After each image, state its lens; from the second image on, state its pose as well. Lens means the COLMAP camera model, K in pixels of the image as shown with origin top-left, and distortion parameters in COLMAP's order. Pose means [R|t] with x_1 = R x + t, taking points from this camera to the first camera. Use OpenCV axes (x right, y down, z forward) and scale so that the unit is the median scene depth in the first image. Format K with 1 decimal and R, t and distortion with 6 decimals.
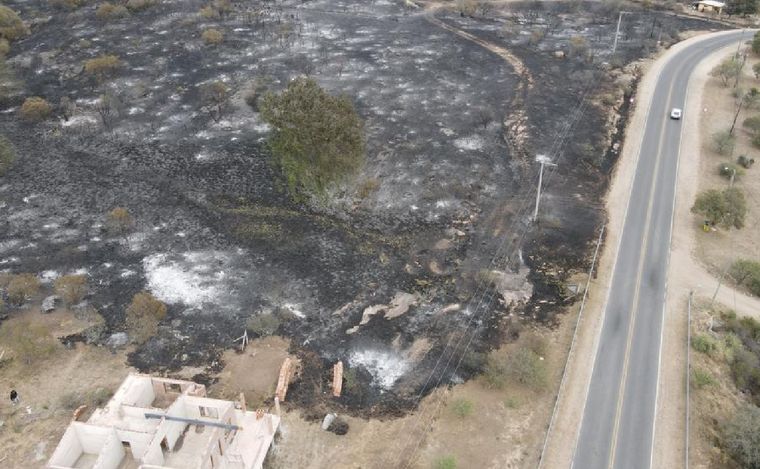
lens RADIAL K [[622.7, 0, 377.2], [0, 622.7, 235.5], [0, 0, 1]] dist [-0.012083, 0.061285]
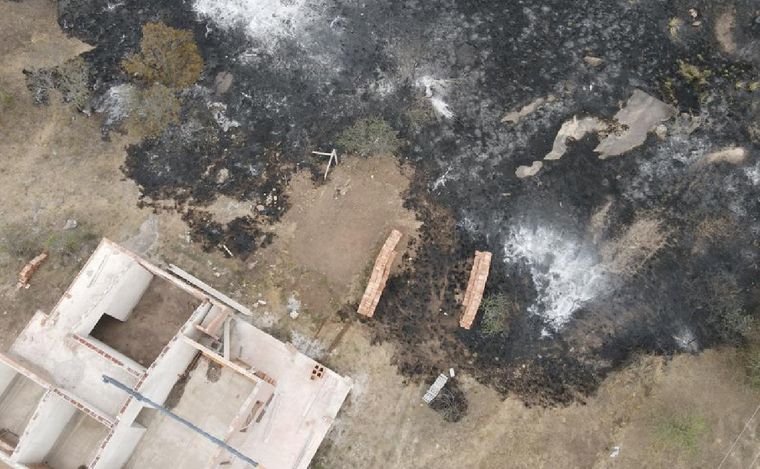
lens RADIAL K [[622.7, 0, 377.2], [0, 622.7, 235.5], [0, 0, 1]] dist [-0.012083, 0.061285]
pose [[0.948901, 0.297455, -0.105393, -0.061863], [-0.159558, 0.740367, 0.652992, -0.094717], [0.272265, -0.602808, 0.749996, 0.356465]]
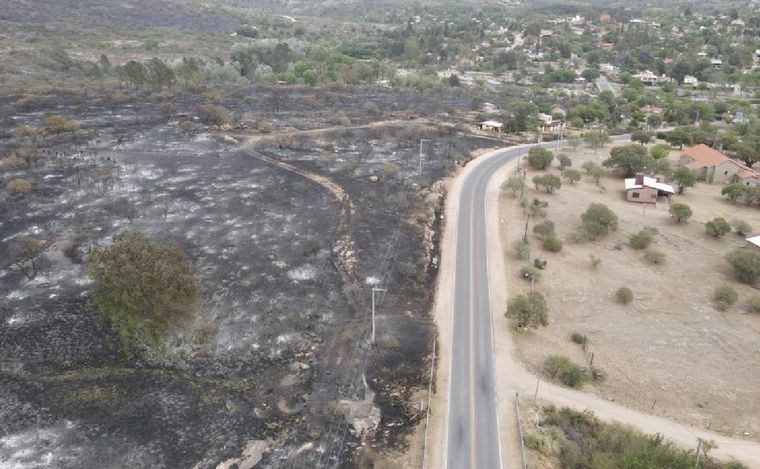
lens RADIAL K [[622.7, 0, 377.2], [0, 622.7, 235.5], [0, 0, 1]] dist [-0.012083, 0.061285]
pose [[0.959314, -0.092131, 0.266885, -0.003840], [0.136775, 0.978587, -0.153820, -0.035507], [-0.246999, 0.184065, 0.951374, -0.033649]]
